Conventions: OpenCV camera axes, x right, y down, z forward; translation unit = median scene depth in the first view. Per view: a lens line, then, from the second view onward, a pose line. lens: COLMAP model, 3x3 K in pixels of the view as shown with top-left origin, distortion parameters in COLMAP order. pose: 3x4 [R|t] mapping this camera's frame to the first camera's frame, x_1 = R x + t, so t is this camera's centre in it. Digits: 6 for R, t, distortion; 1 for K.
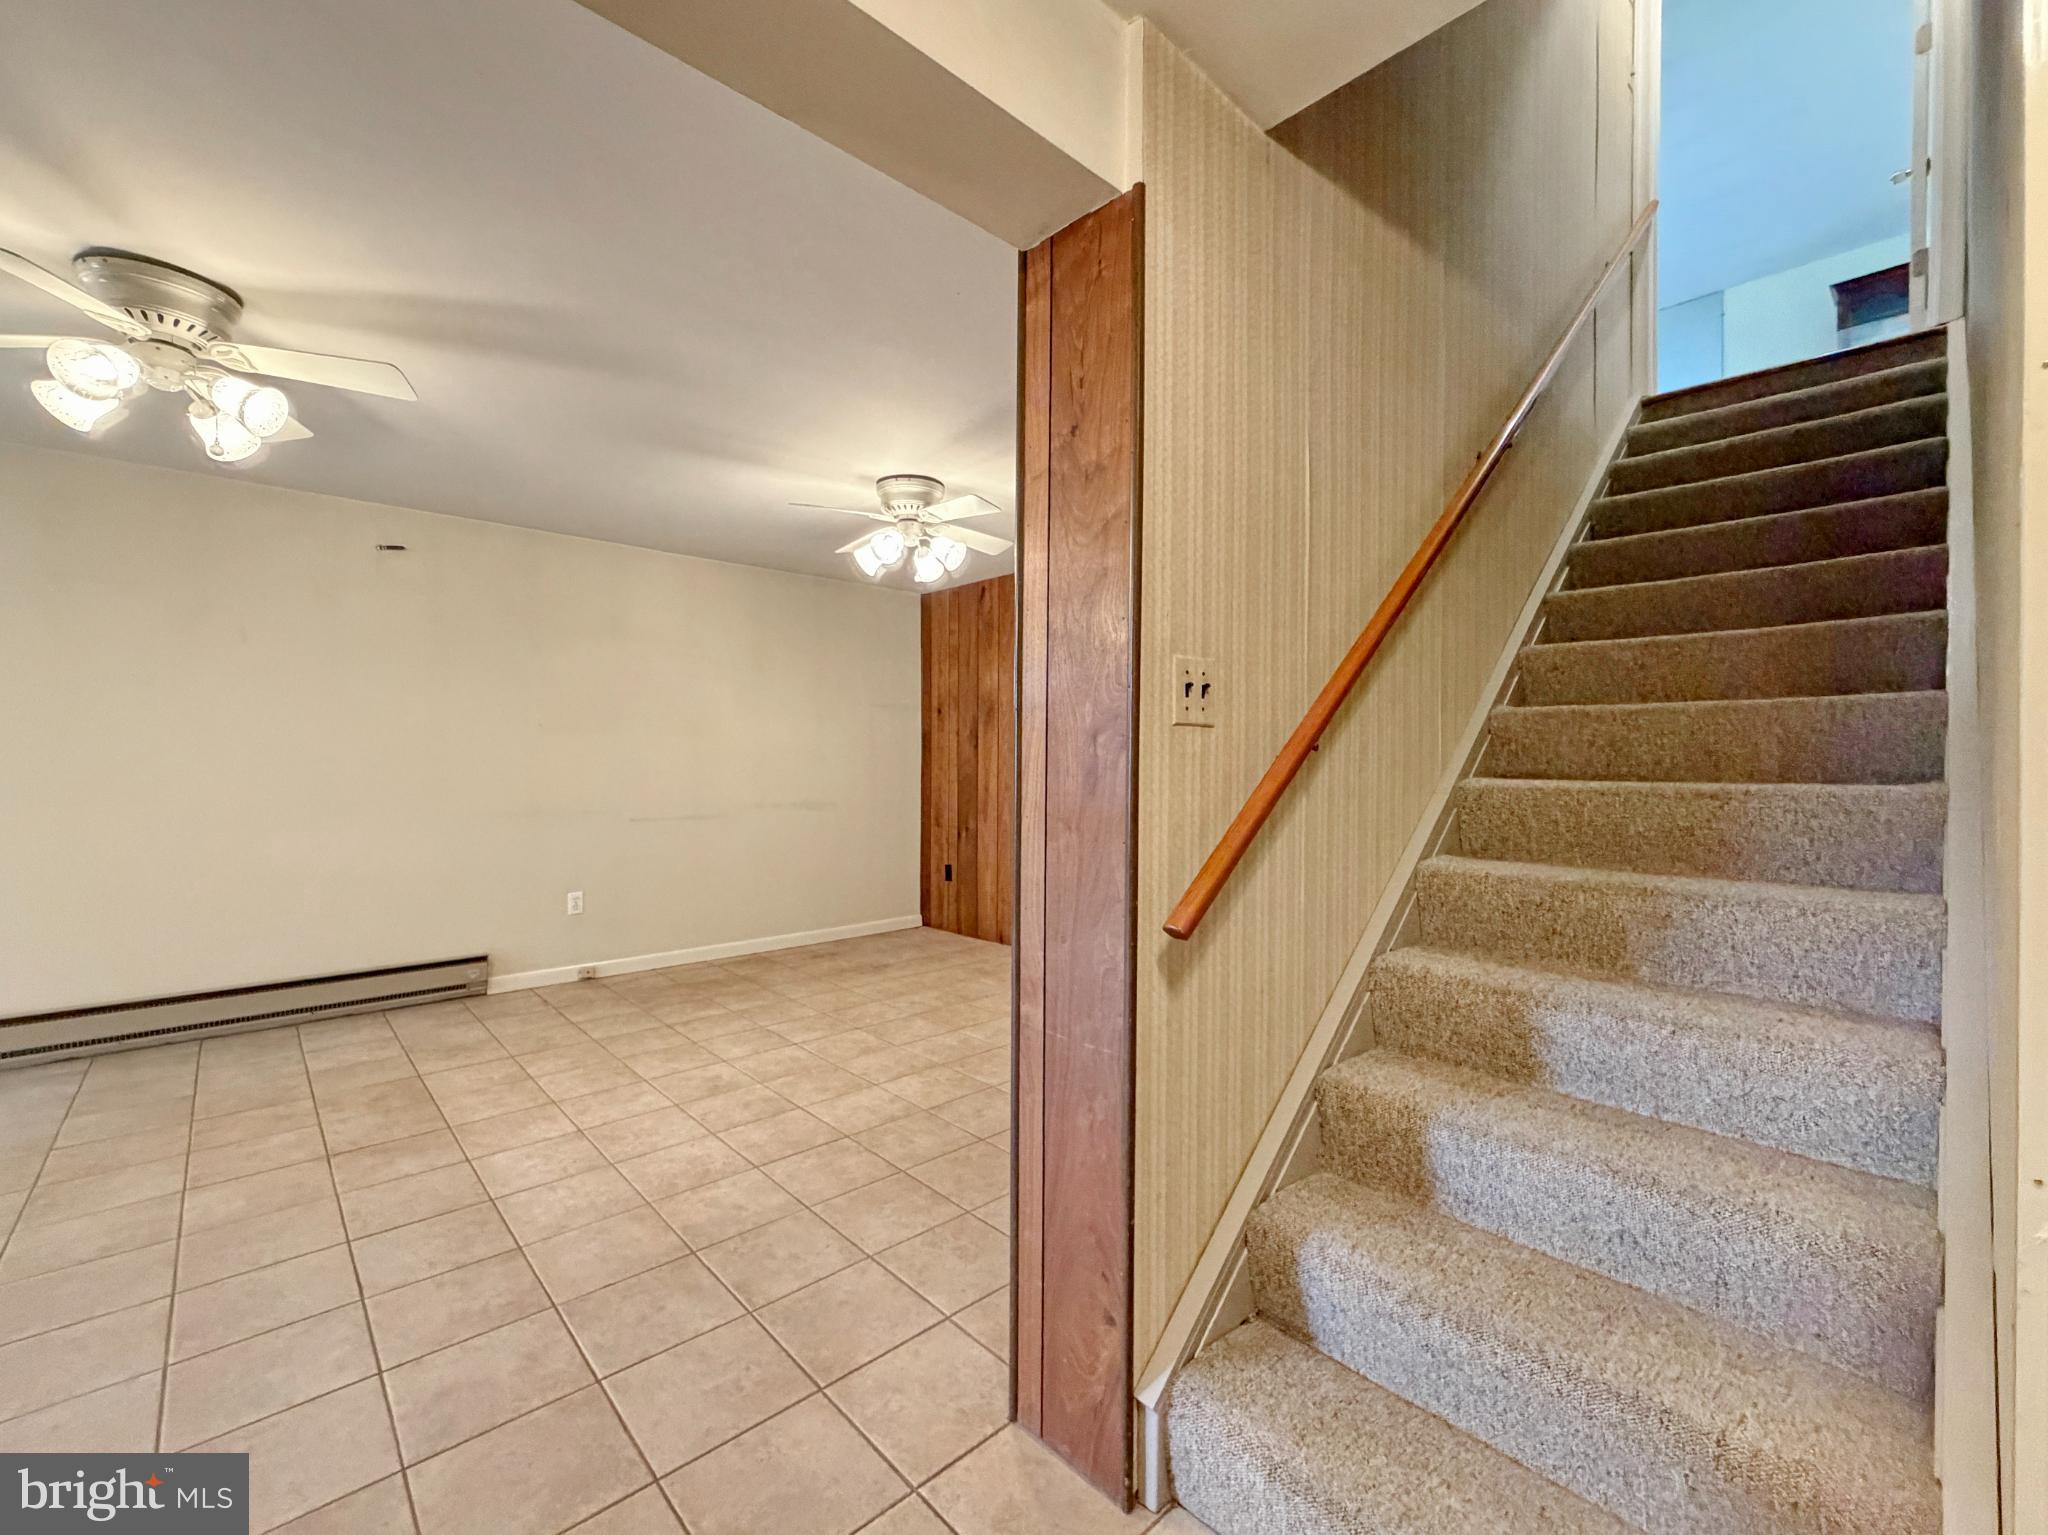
lens RADIAL K [[825.7, 0, 1031.0], [0, 825.7, 763.1], [0, 0, 1]] dist [-0.020378, -0.000155]
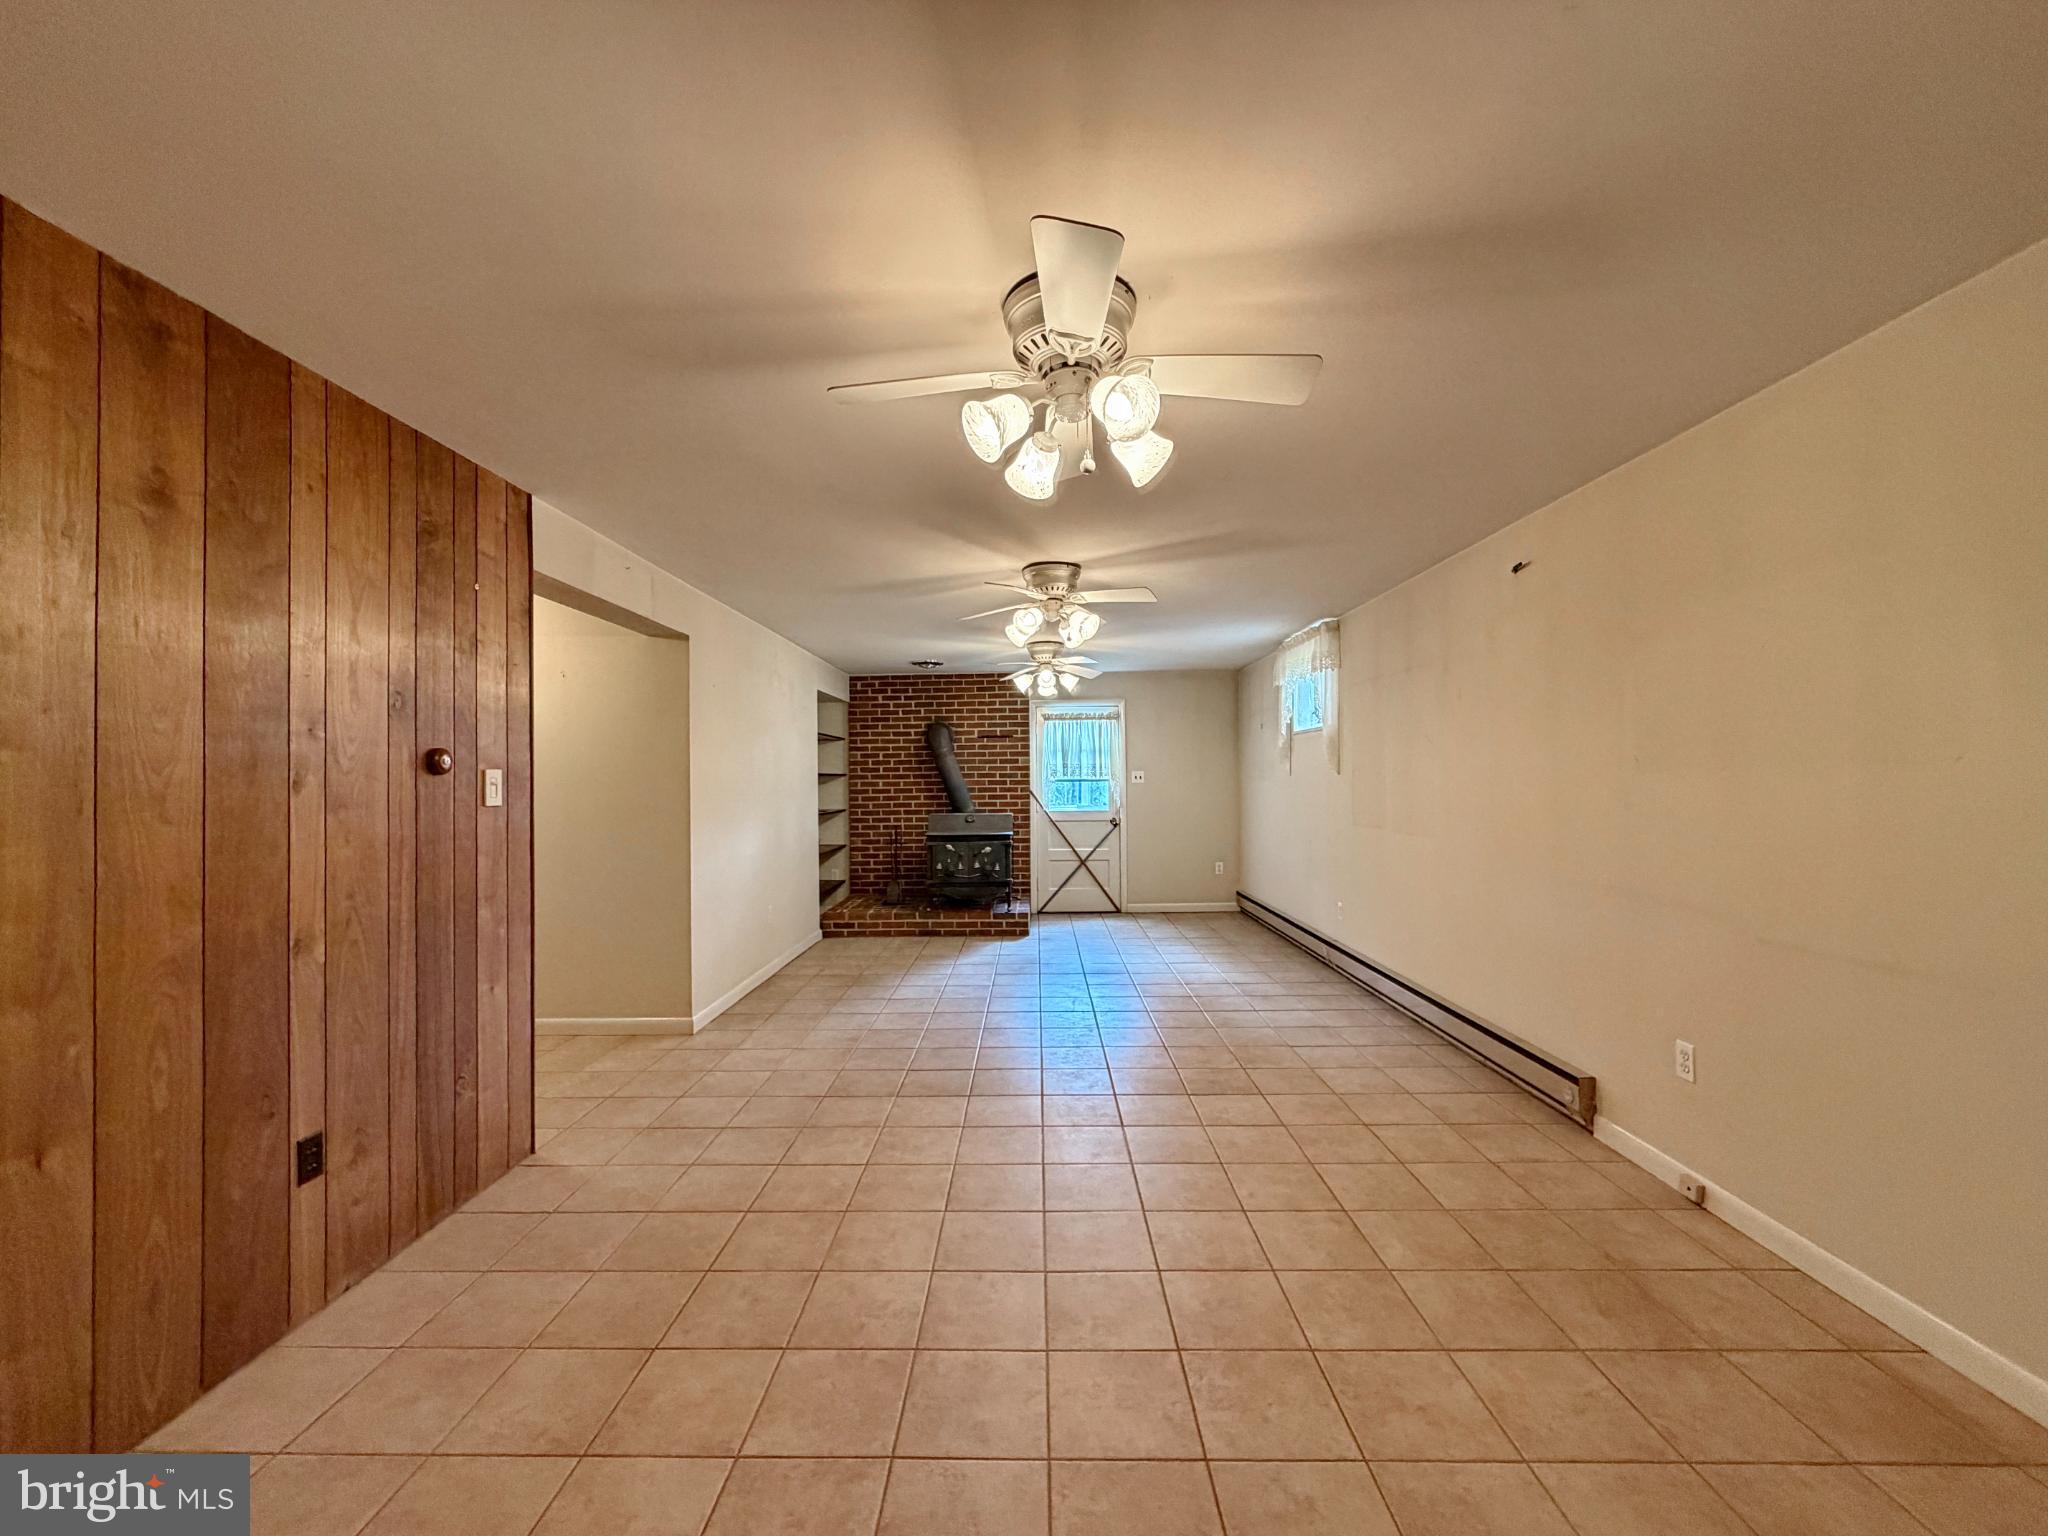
lens RADIAL K [[825.7, 0, 1038.5], [0, 825.7, 776.7], [0, 0, 1]] dist [-0.020378, -0.000155]
pose [[-0.694662, -0.001587, -0.719335, 0.217937], [0.002175, 0.999988, -0.004307, -0.036841], [0.719333, -0.004557, -0.694650, 1.264992]]
